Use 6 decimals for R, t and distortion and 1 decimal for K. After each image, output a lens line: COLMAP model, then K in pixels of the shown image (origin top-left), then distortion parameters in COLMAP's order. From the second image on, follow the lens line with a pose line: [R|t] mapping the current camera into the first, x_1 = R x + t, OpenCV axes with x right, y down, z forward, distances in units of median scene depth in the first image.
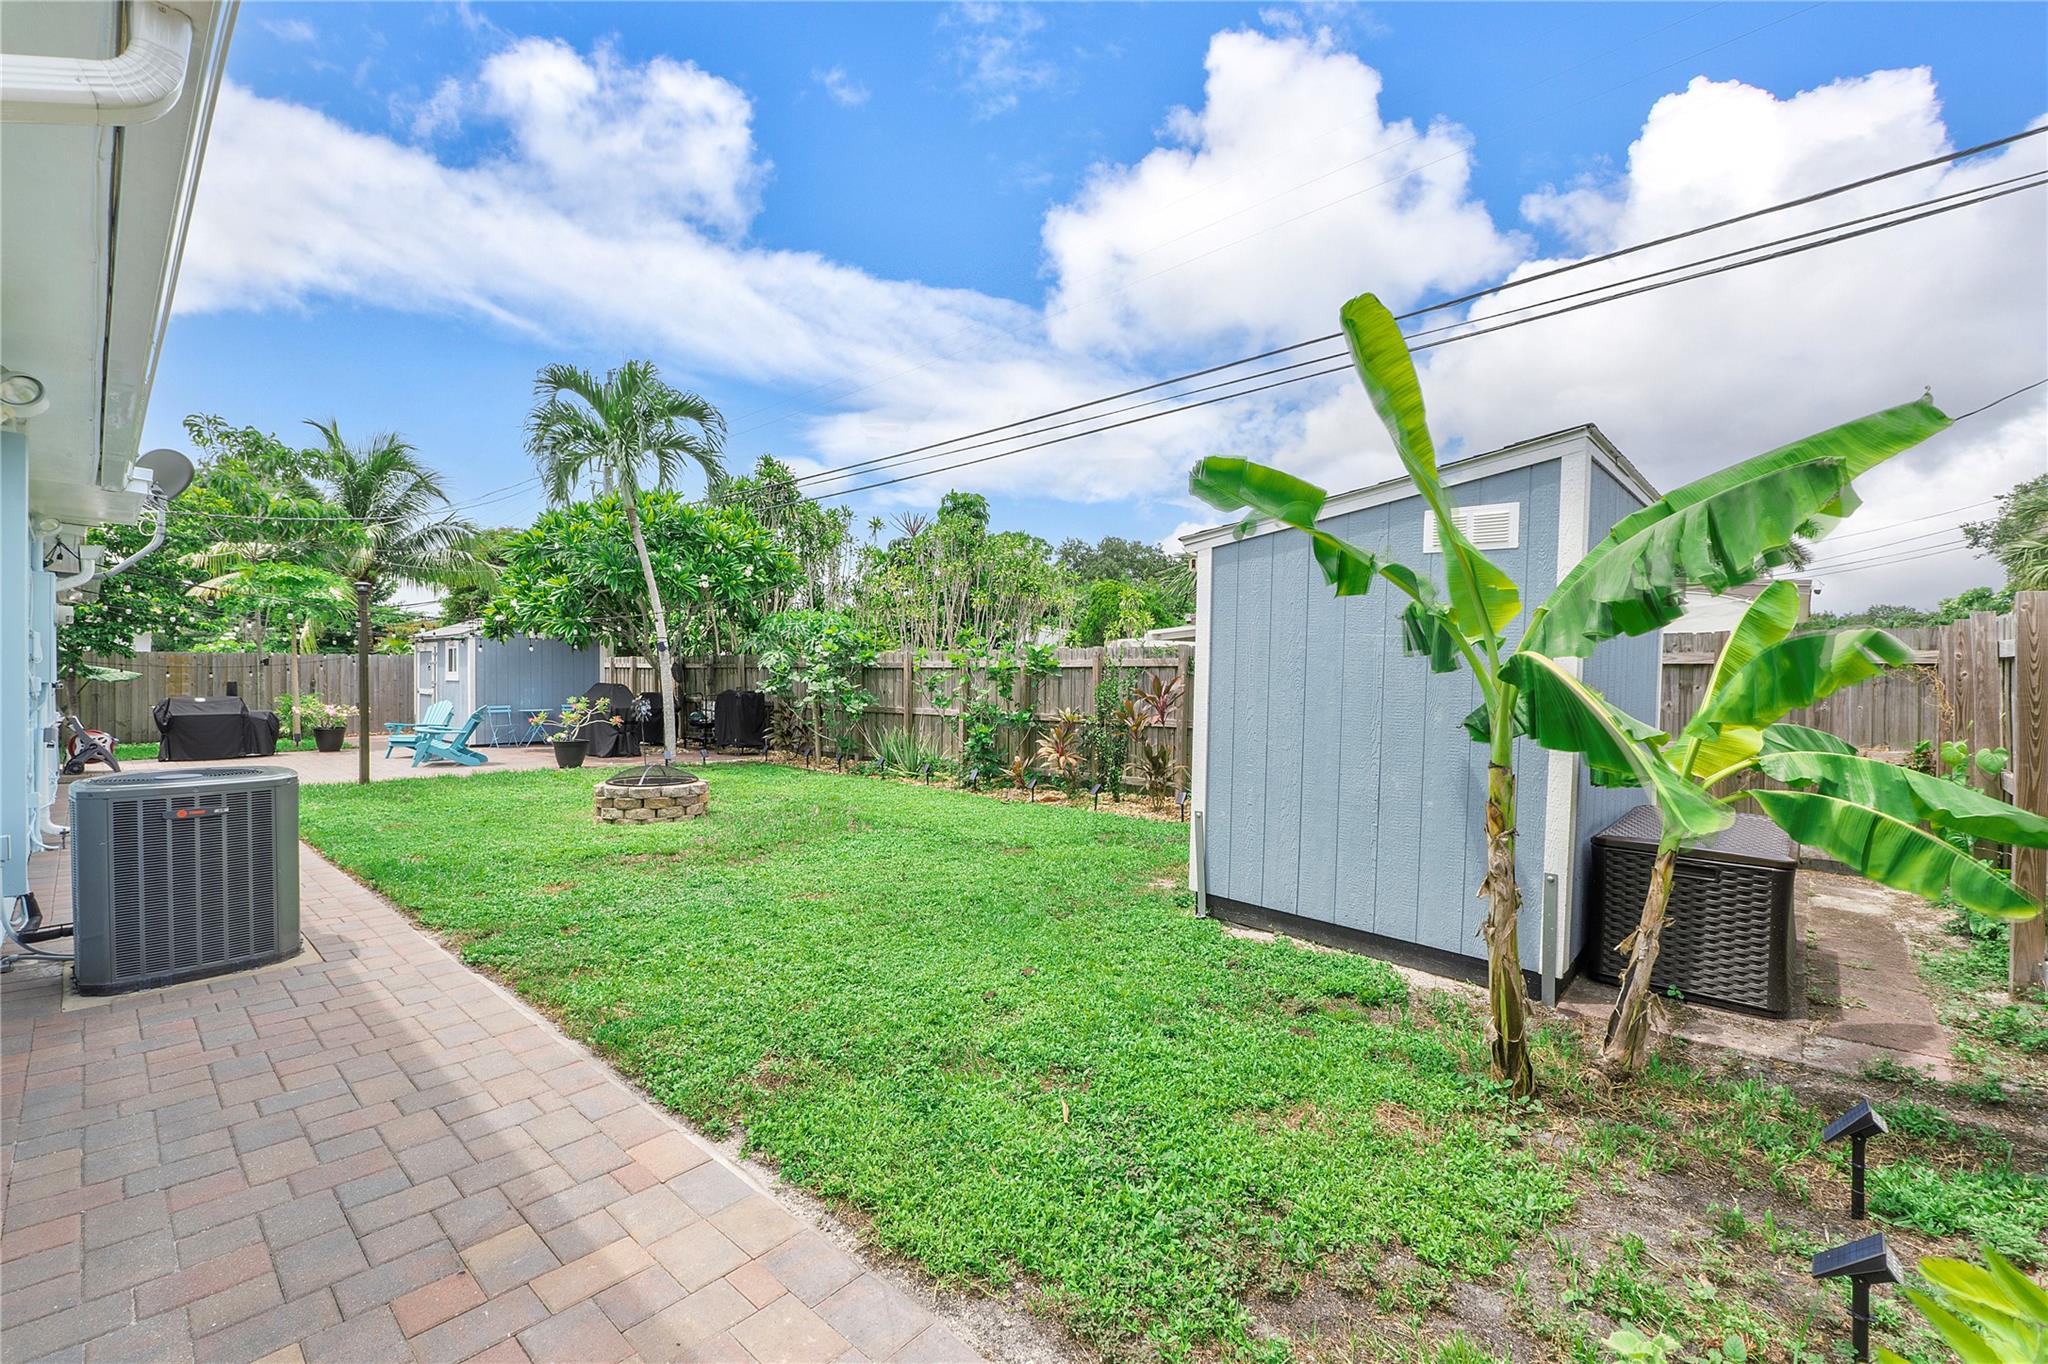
lens RADIAL K [[866.2, 0, 1011.1], [0, 866.2, 694.2], [0, 0, 1]] dist [-0.005584, -0.001572]
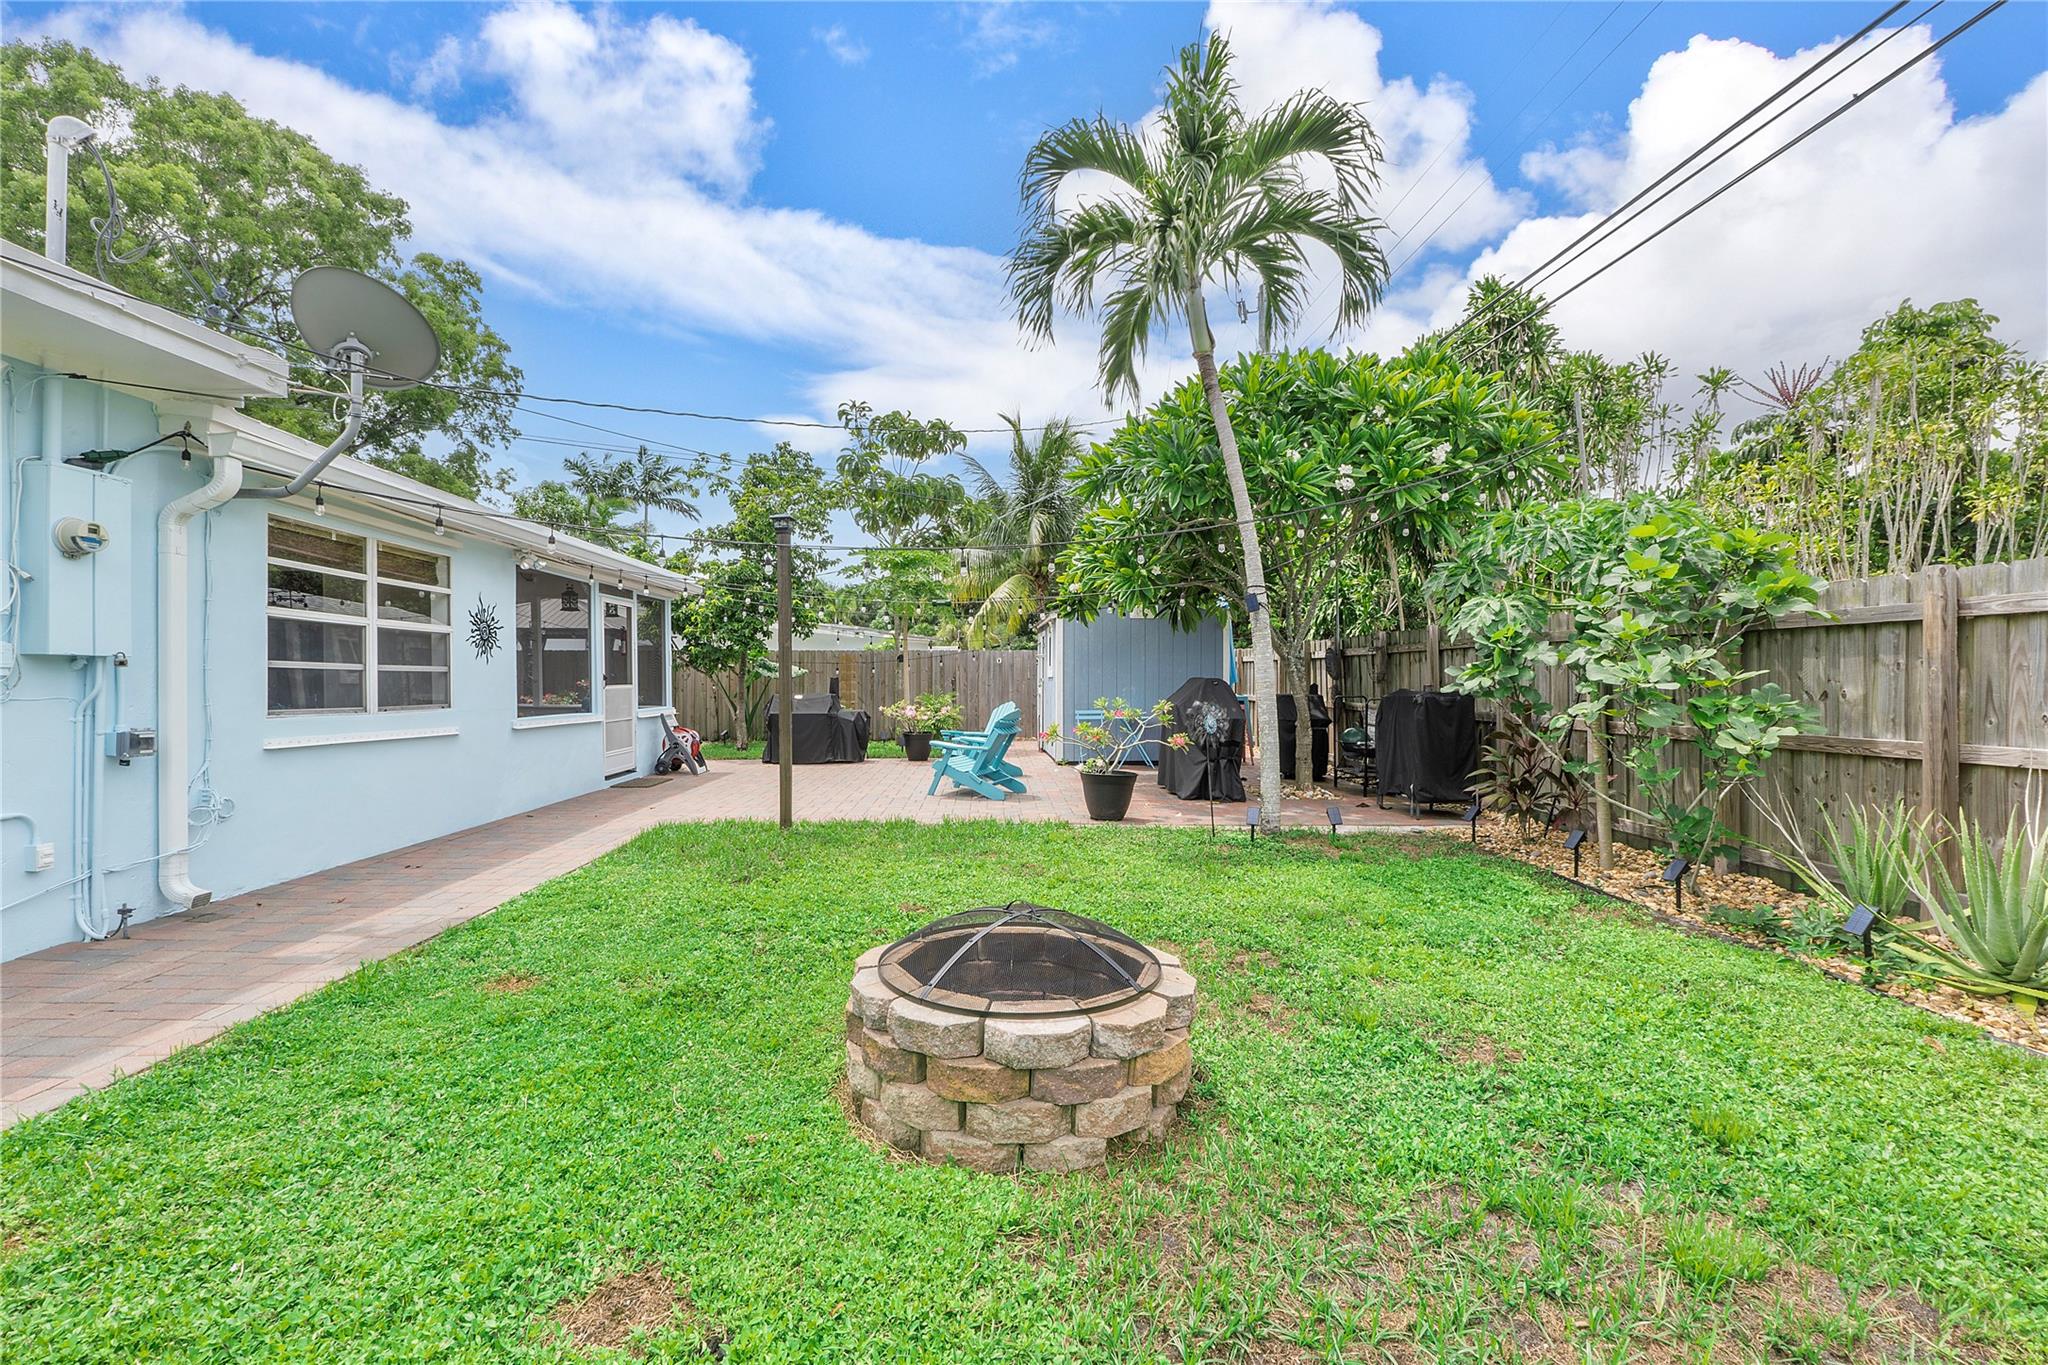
lens RADIAL K [[866.2, 0, 1012.6], [0, 866.2, 684.6], [0, 0, 1]] dist [-0.005584, -0.001572]
pose [[0.700291, 0.000041, -0.713858, -0.127355], [-0.013925, 0.999811, -0.013602, 0.003117], [0.713722, 0.019466, 0.700159, 0.509149]]
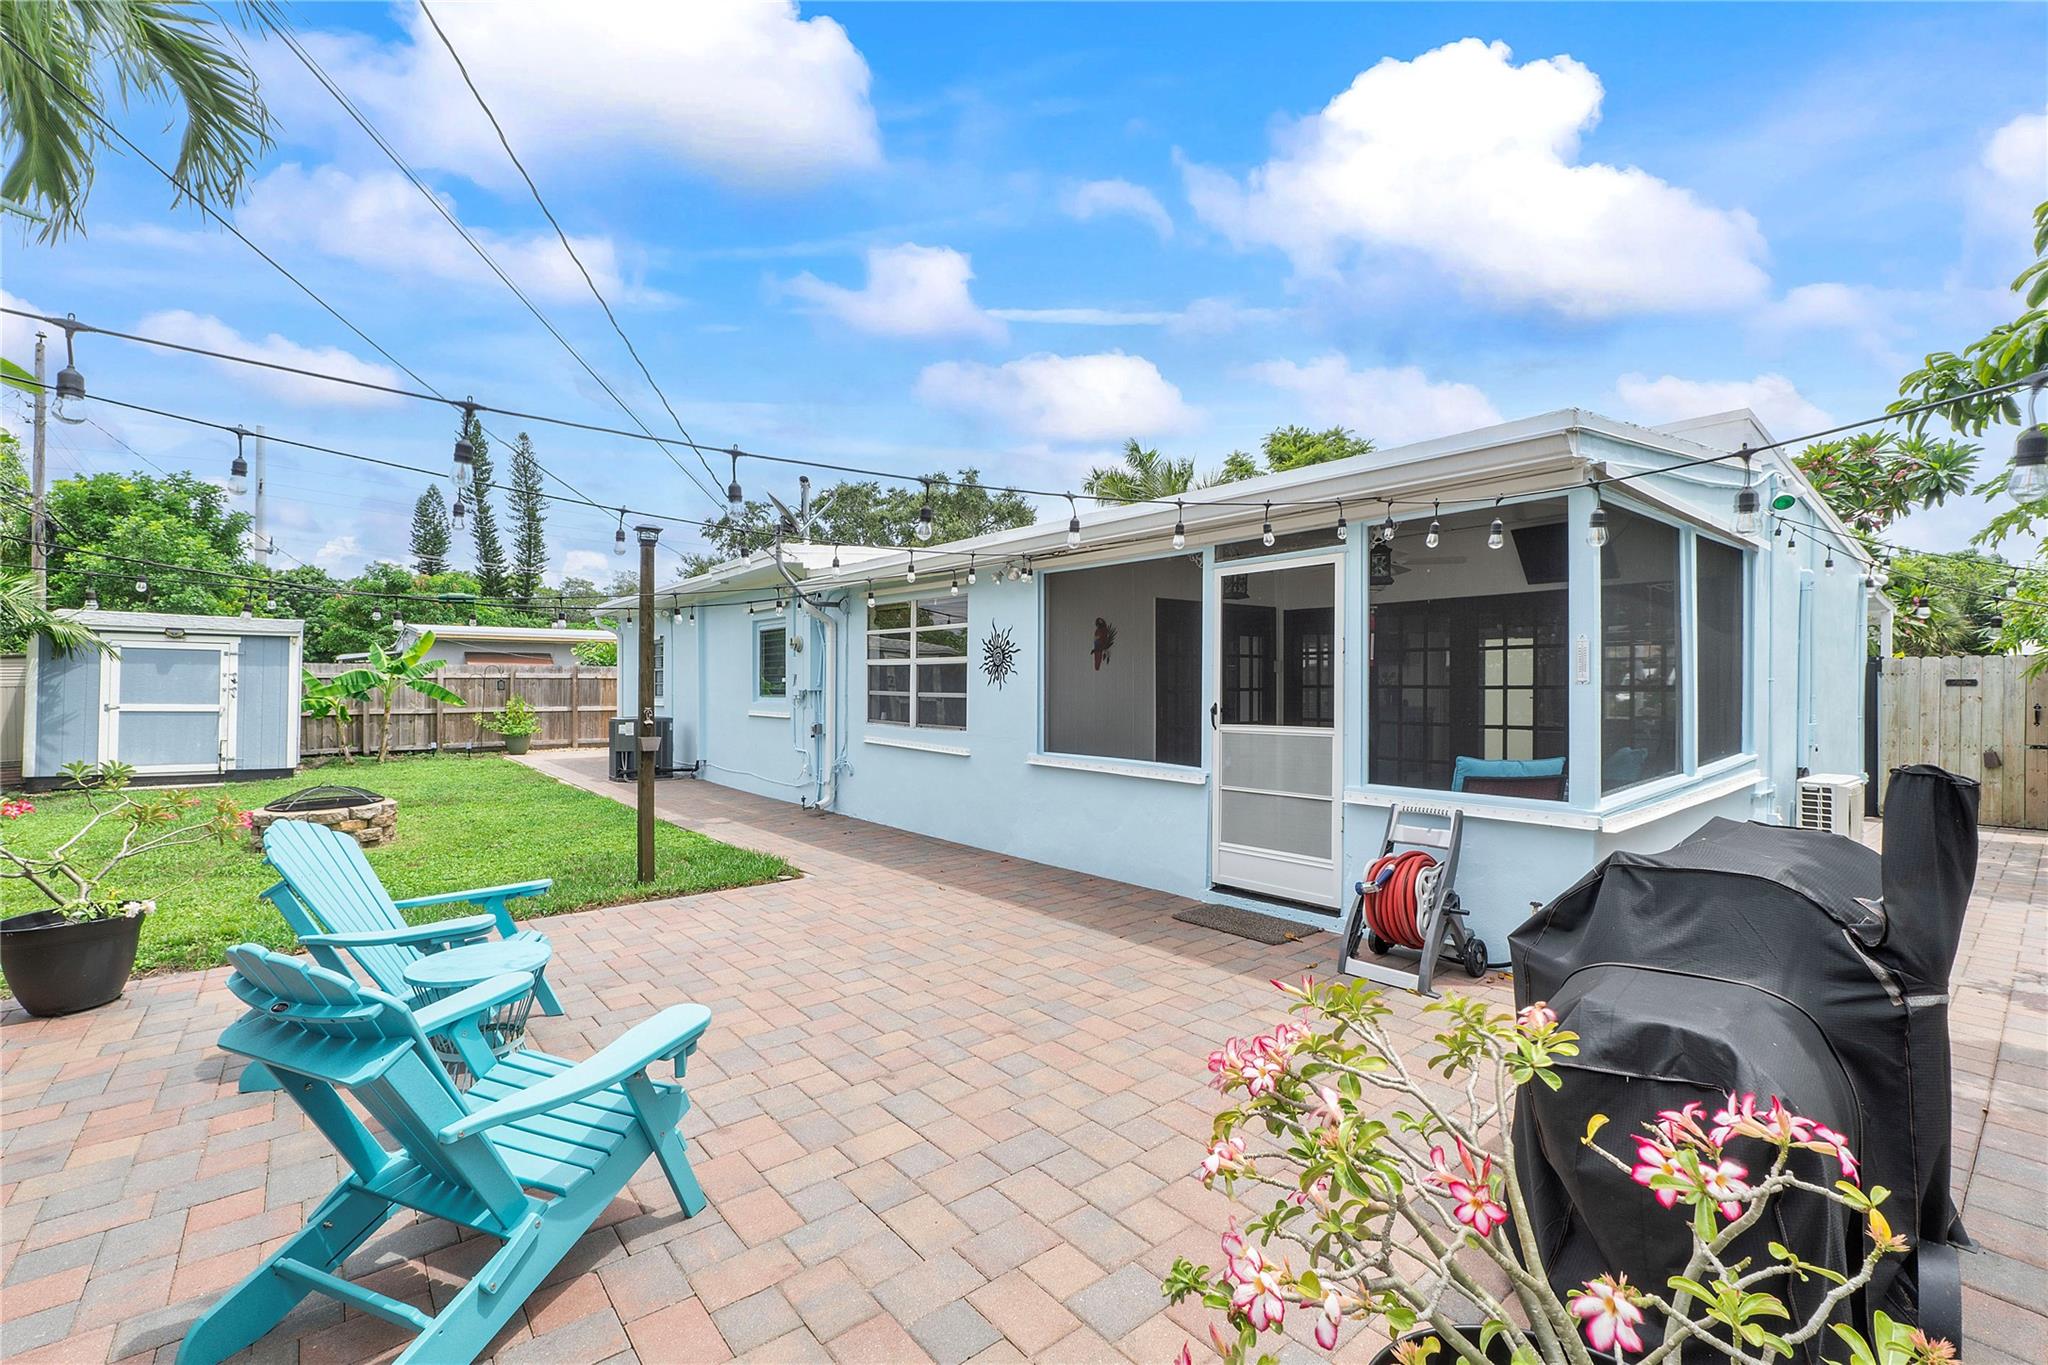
lens RADIAL K [[866.2, 0, 1023.6], [0, 866.2, 680.2], [0, 0, 1]] dist [-0.005584, -0.001572]
pose [[-0.991374, -0.006968, 0.130877, -0.815001], [-0.004790, 0.999845, 0.016950, -0.027095], [-0.130975, 0.016177, -0.991254, 1.164456]]
